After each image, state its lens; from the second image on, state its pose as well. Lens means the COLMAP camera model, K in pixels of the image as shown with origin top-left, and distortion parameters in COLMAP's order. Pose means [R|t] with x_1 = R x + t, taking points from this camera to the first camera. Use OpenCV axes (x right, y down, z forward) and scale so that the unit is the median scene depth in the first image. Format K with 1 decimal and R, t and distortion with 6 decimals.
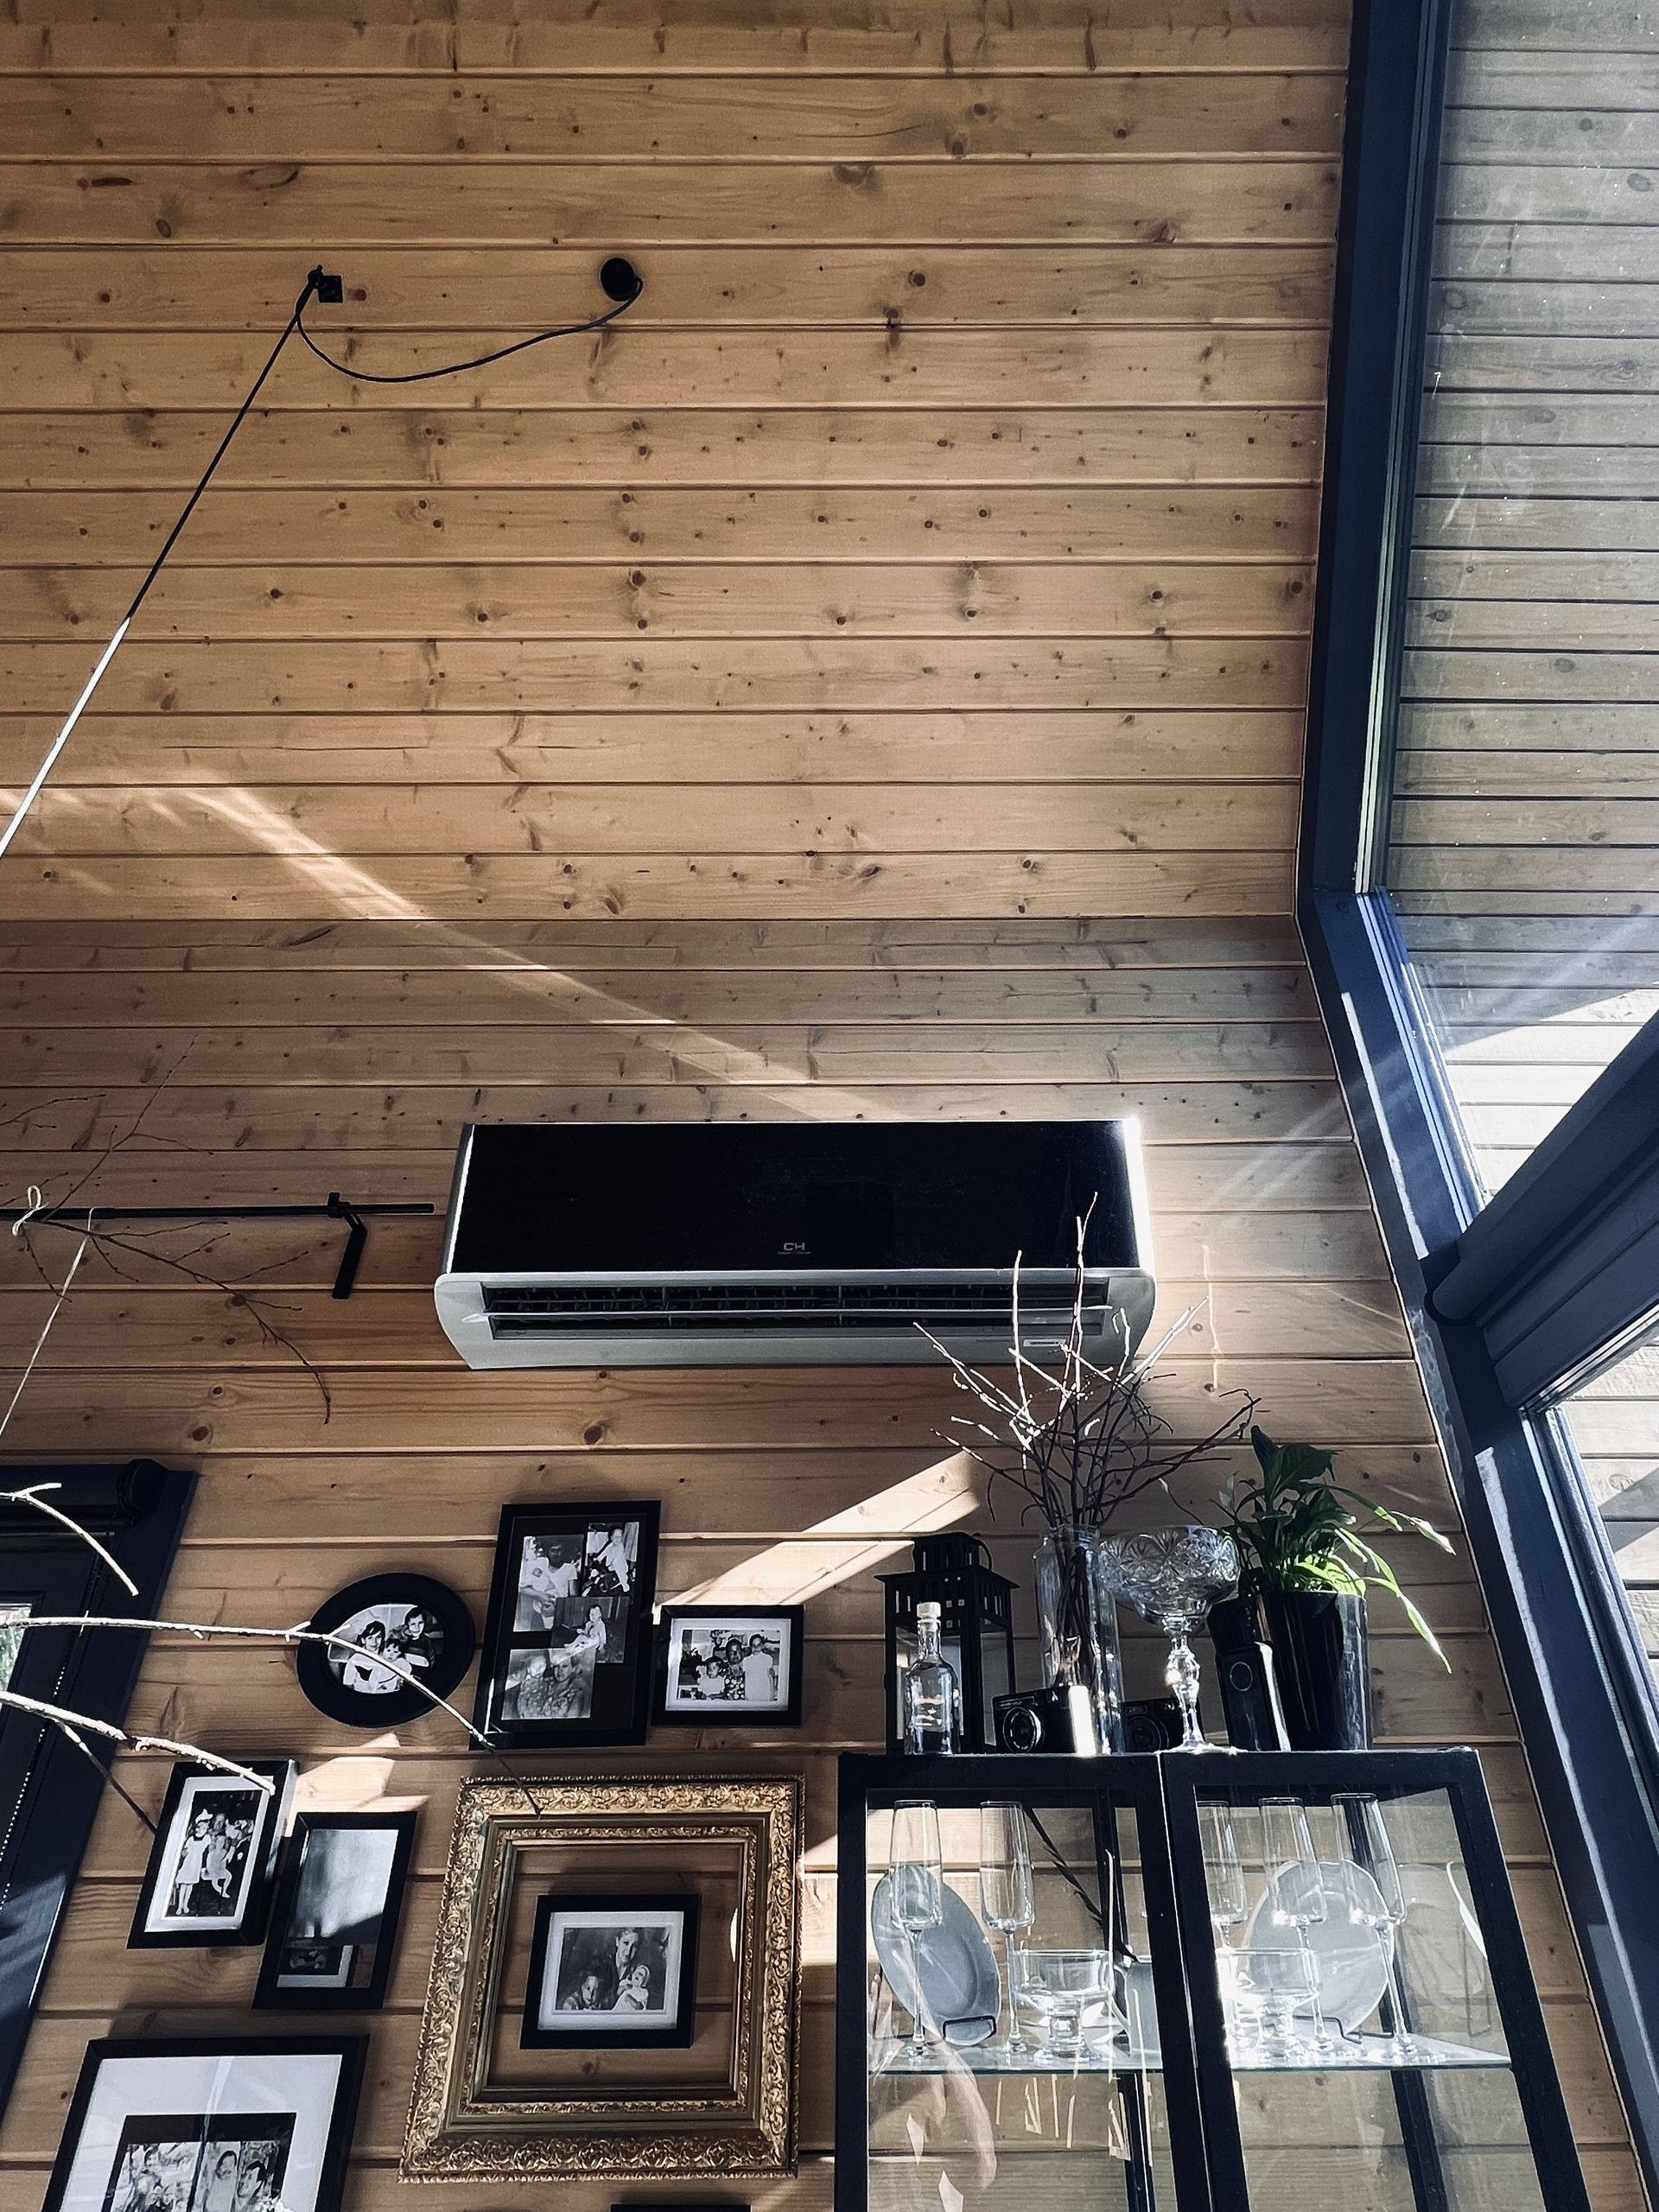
lens RADIAL K [[1180.4, 0, 868.6], [0, 1180.4, 1110.0], [0, 0, 1]] dist [0.001551, 0.000259]
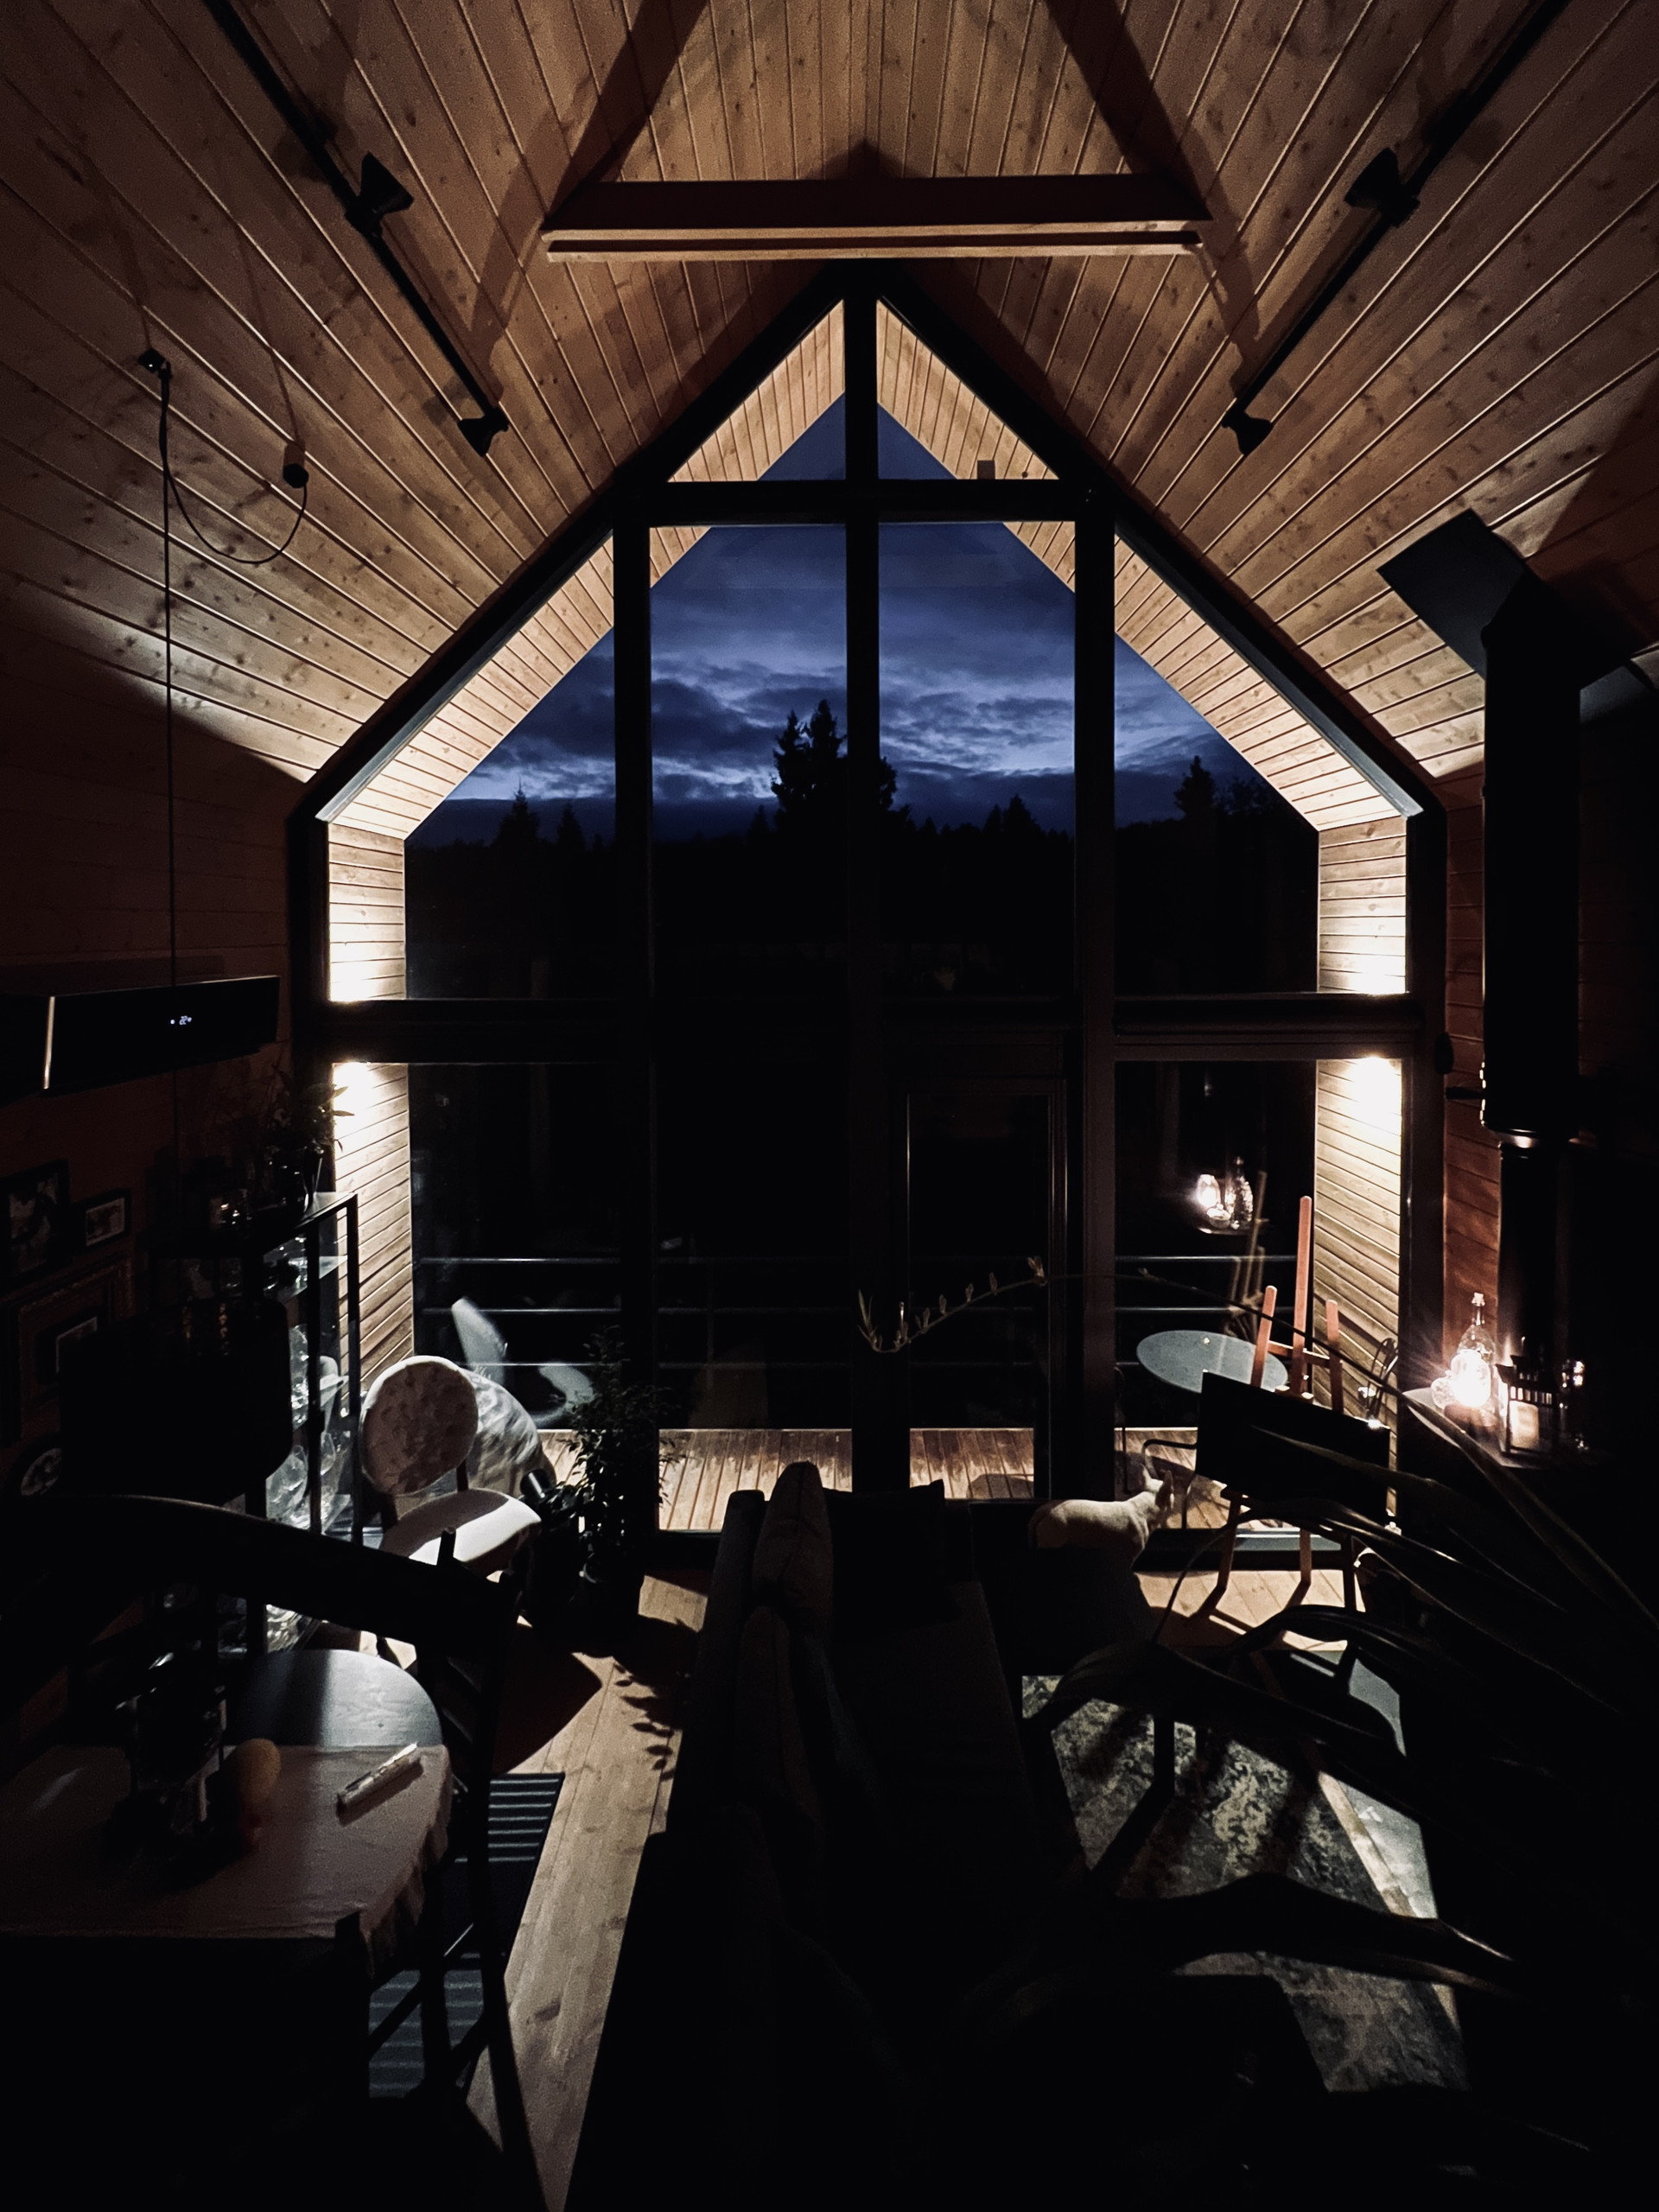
lens RADIAL K [[909.0, 0, 829.5], [0, 909.0, 1106.0], [0, 0, 1]] dist [0.000808, 0.000168]
pose [[-0.007206, -0.179306, 0.983767, -1.666002], [-0.541718, 0.827628, 0.146879, -0.648973], [-0.840530, -0.531865, -0.103097, 0.151135]]
